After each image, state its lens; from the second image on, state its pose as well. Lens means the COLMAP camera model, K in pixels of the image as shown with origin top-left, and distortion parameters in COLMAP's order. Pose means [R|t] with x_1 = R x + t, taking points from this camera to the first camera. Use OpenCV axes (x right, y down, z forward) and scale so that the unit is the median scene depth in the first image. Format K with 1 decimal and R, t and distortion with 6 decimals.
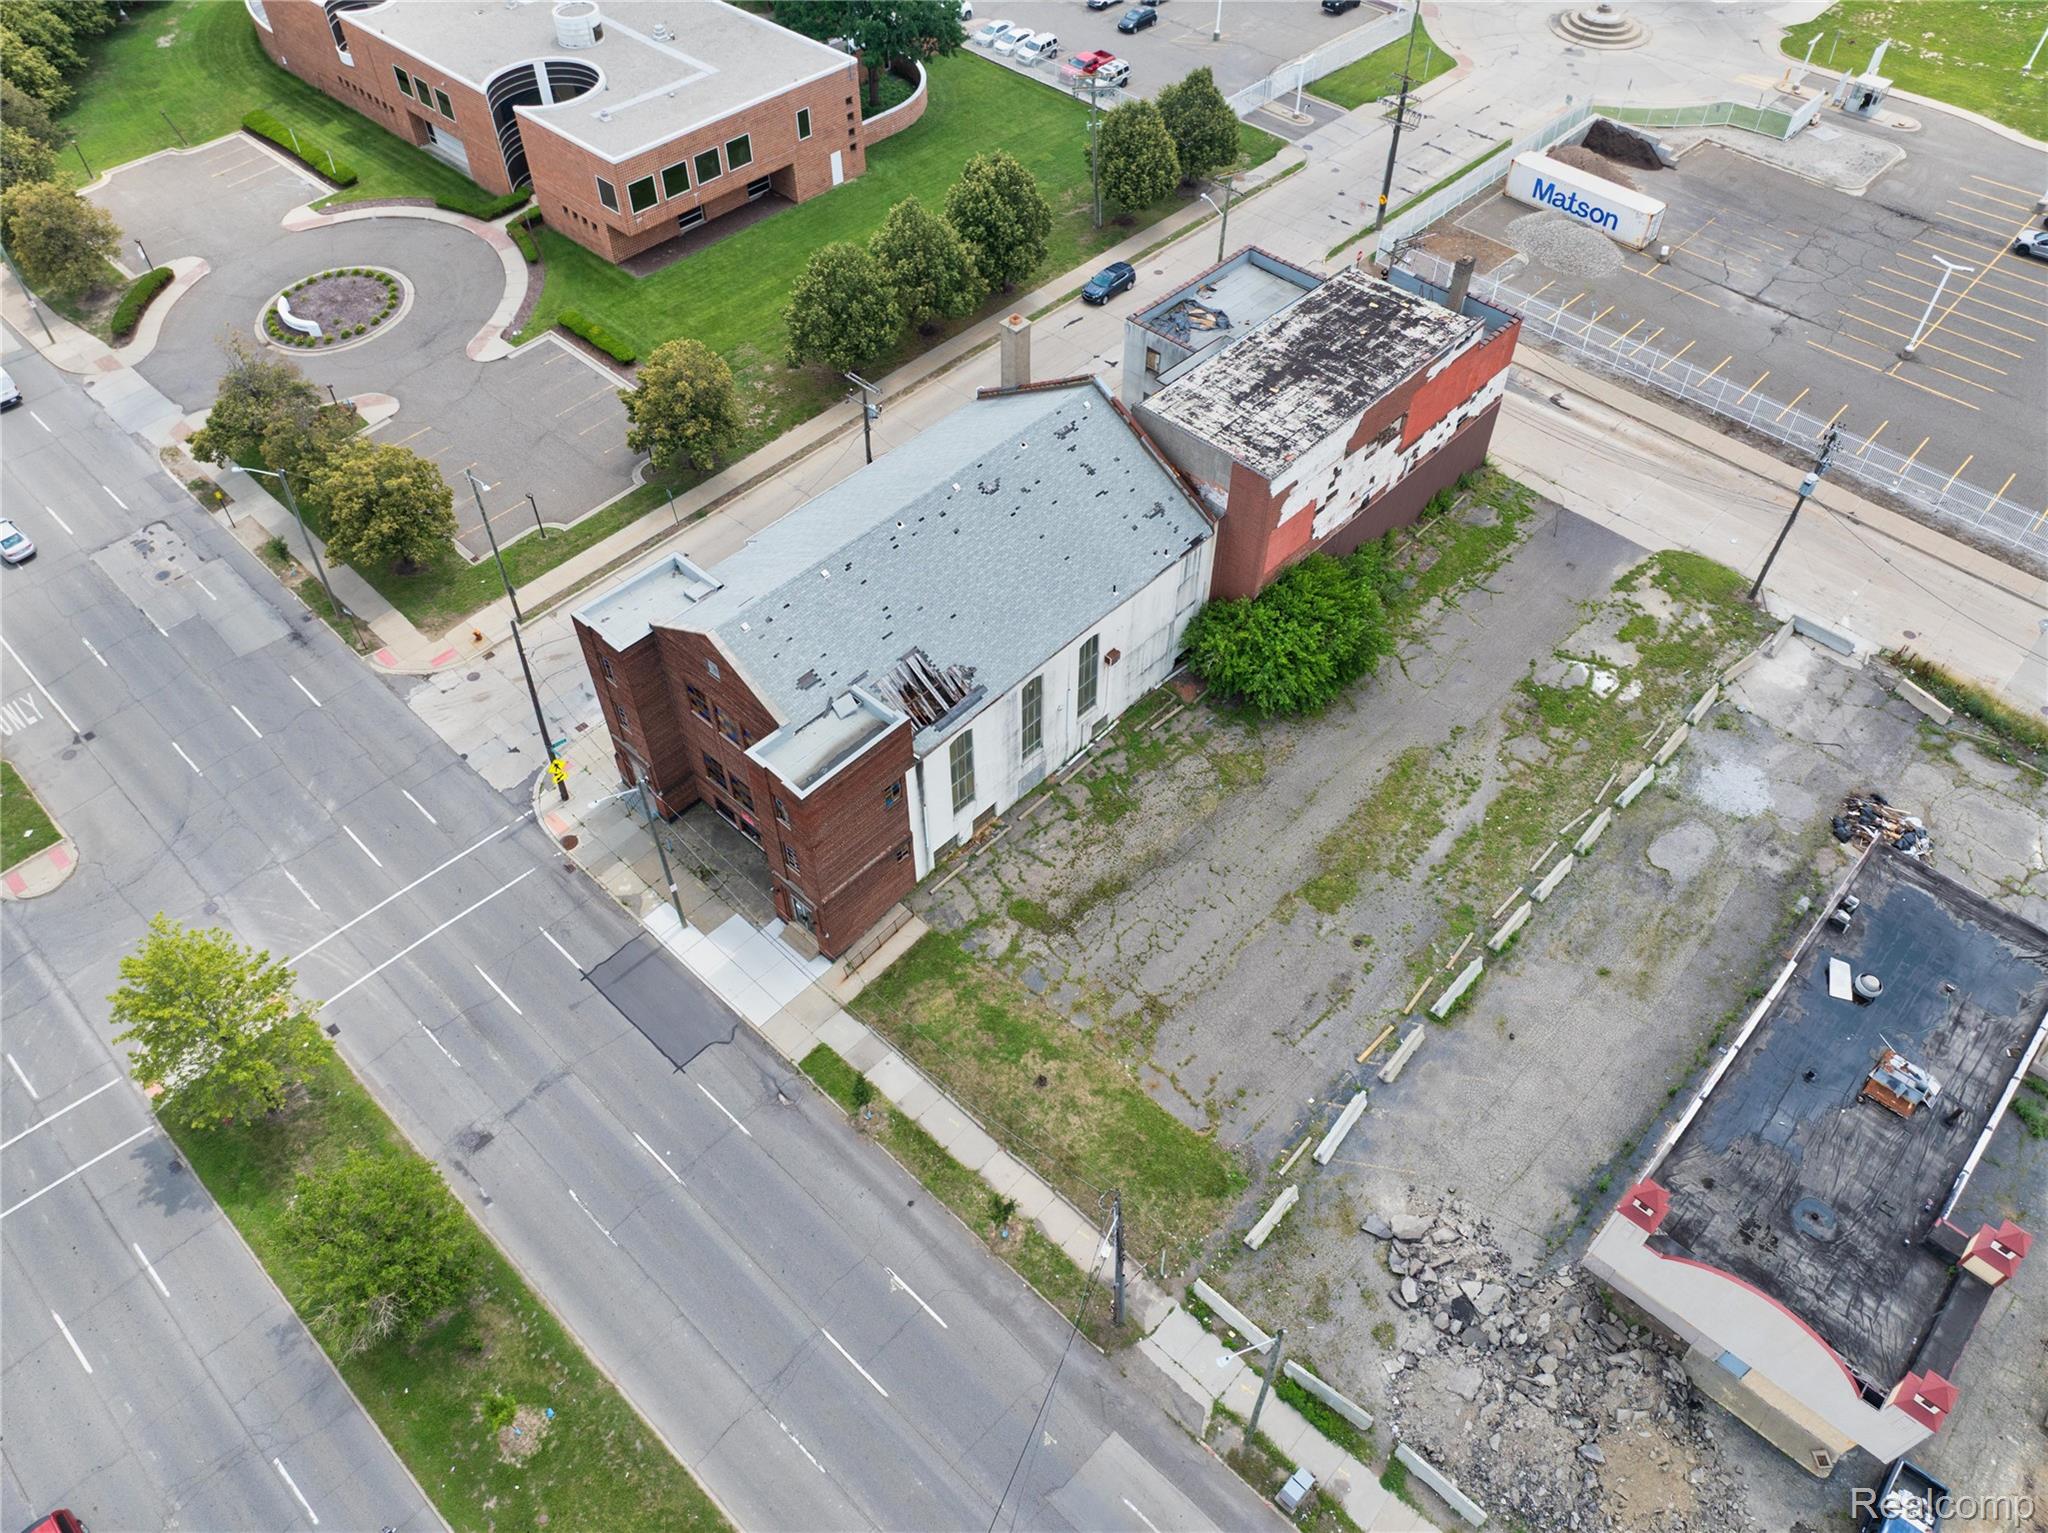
lens RADIAL K [[1441.2, 0, 1030.1], [0, 1441.2, 760.7], [0, 0, 1]] dist [-0.040946, 0.005952]
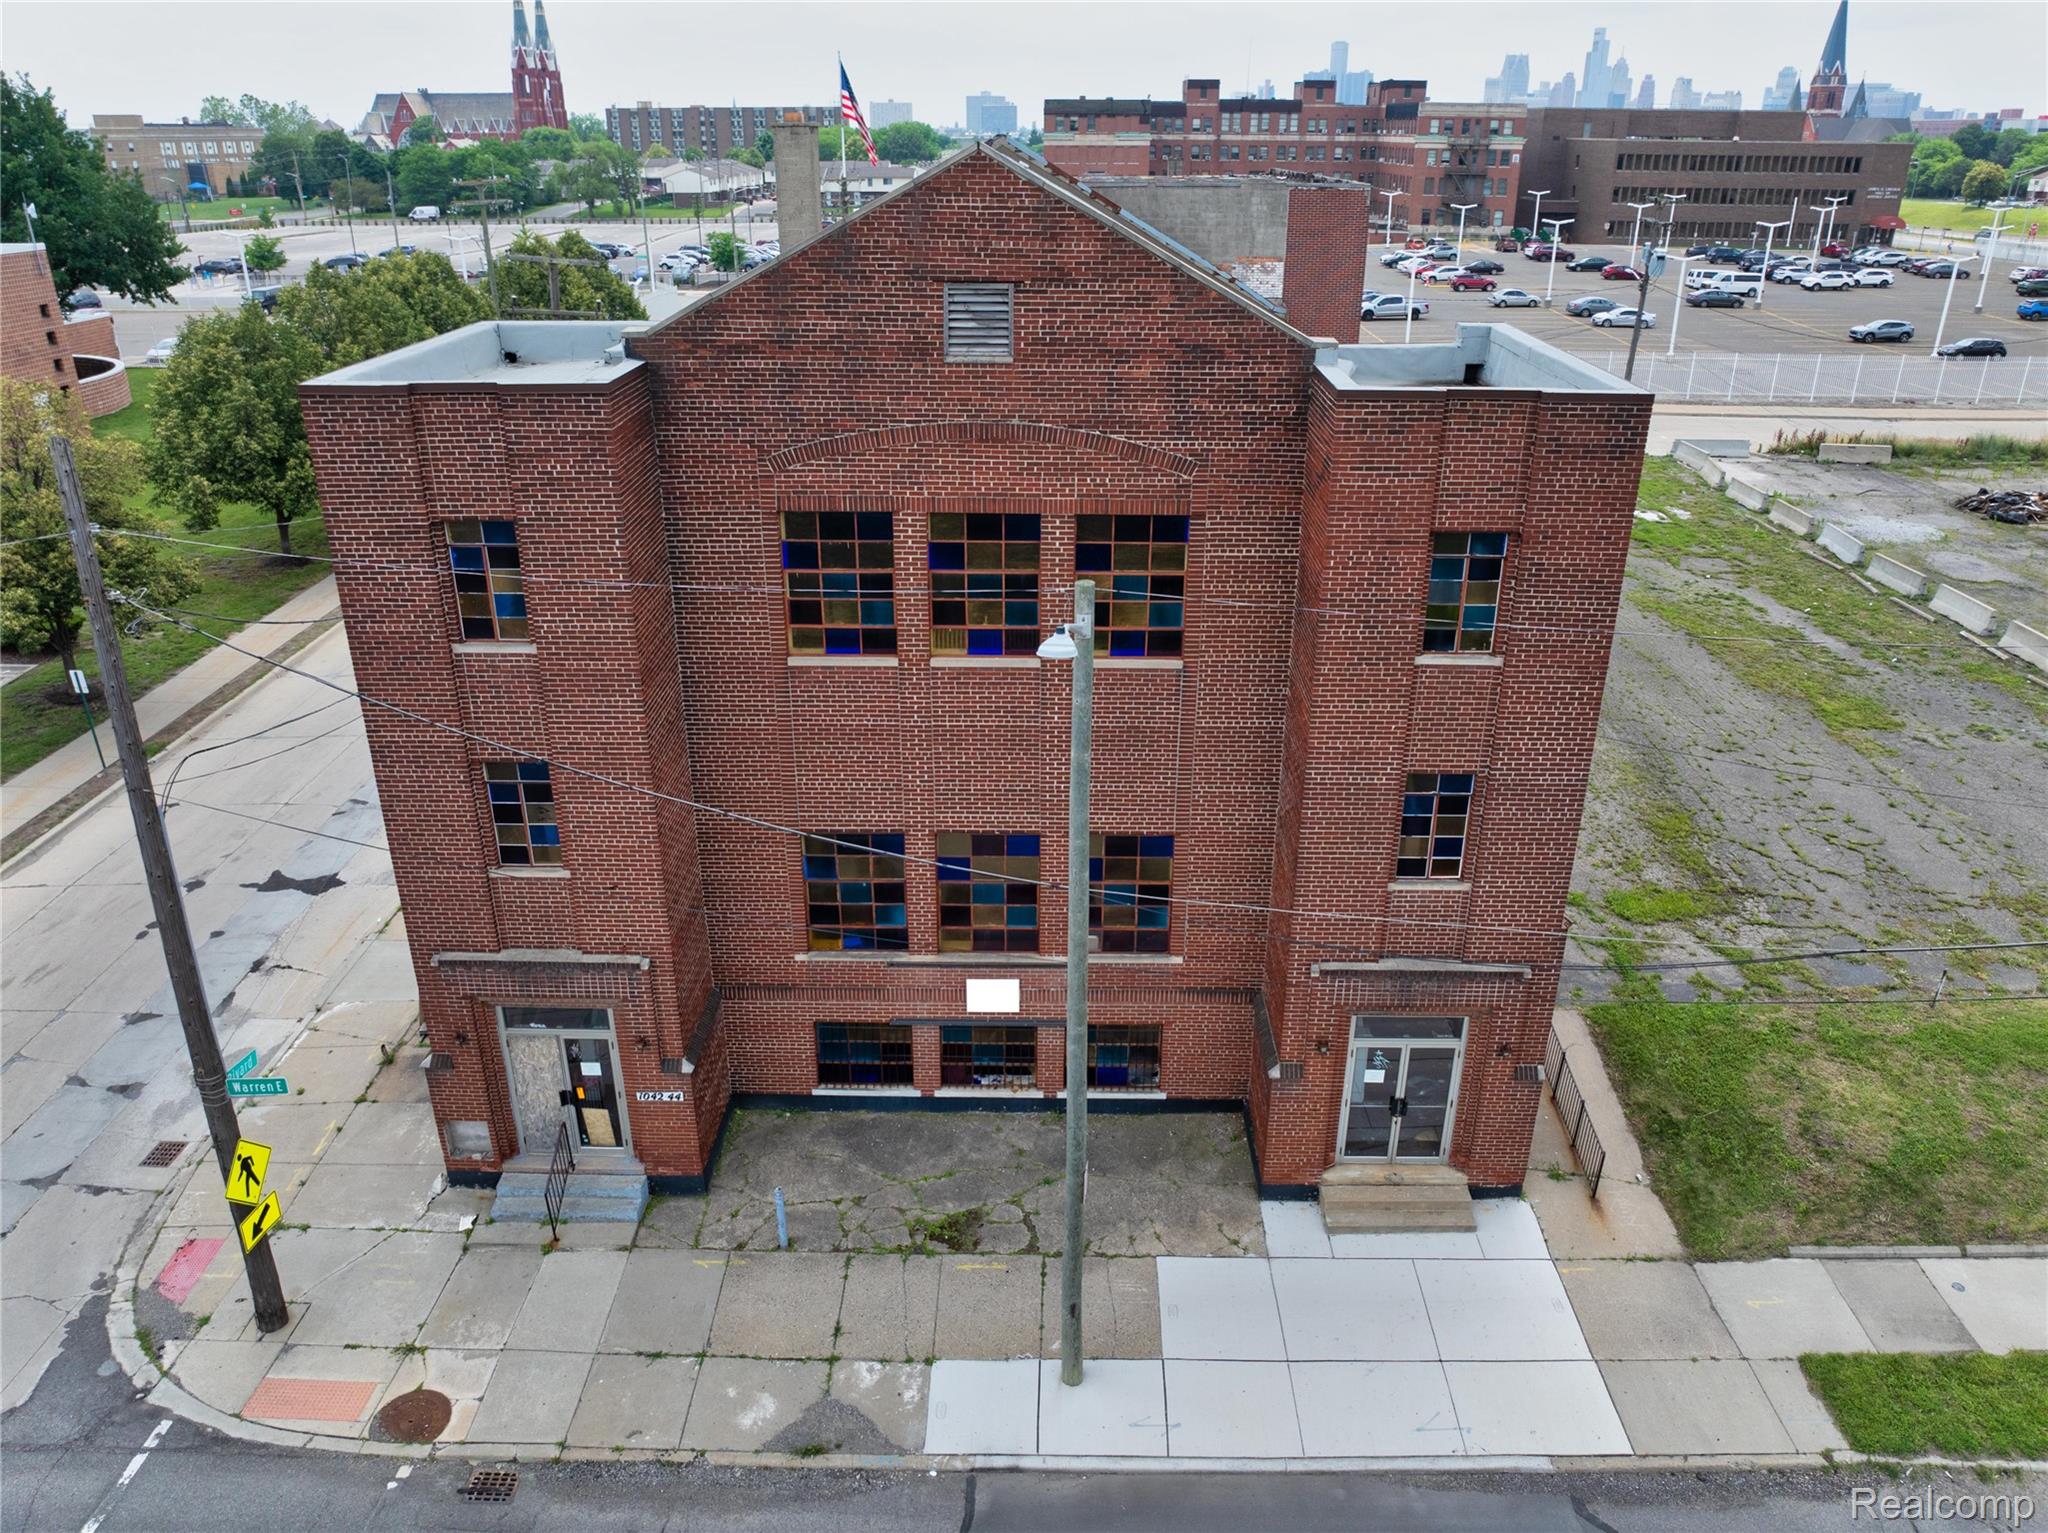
lens RADIAL K [[1441.2, 0, 1031.8], [0, 1441.2, 760.6], [0, 0, 1]] dist [-0.040946, 0.005952]
pose [[0.740307, -0.271249, 0.615117, -0.348306], [0.504719, 0.828663, -0.242025, 0.073343], [-0.444076, 0.489634, 0.750370, 0.679510]]
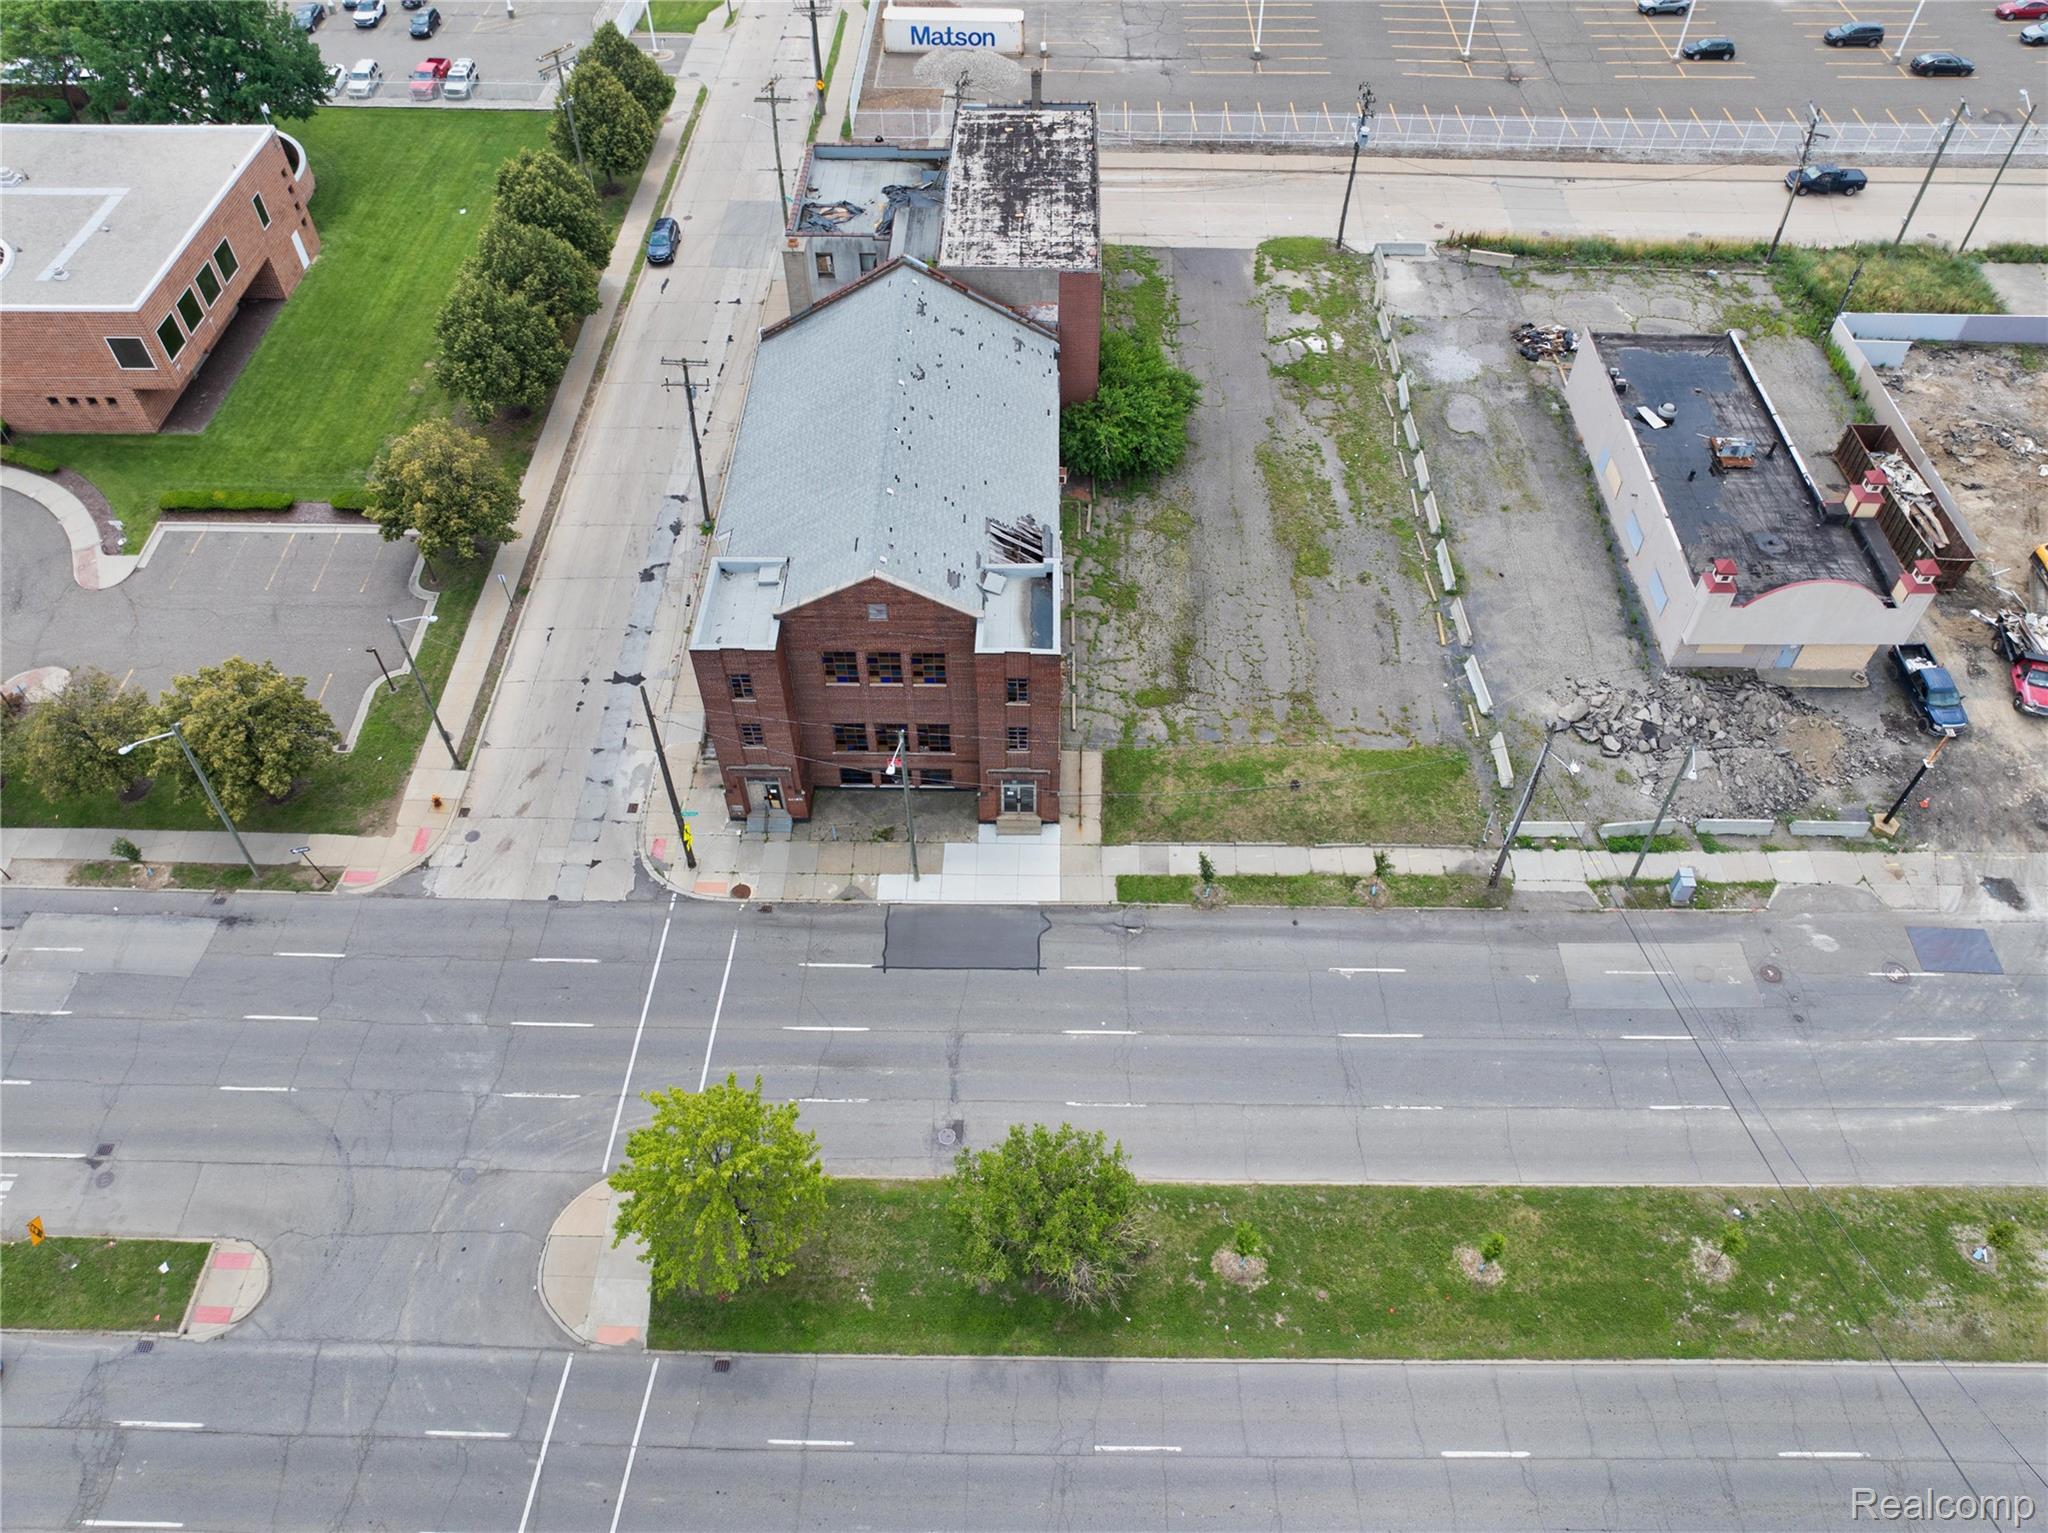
lens RADIAL K [[1441.2, 0, 1031.4], [0, 1441.2, 760.6], [0, 0, 1]] dist [-0.040946, 0.005952]
pose [[0.739507, -0.514389, 0.434205, -0.525624], [0.506405, 0.850086, 0.144597, -0.055020], [-0.443490, 0.112953, 0.889133, 0.056137]]
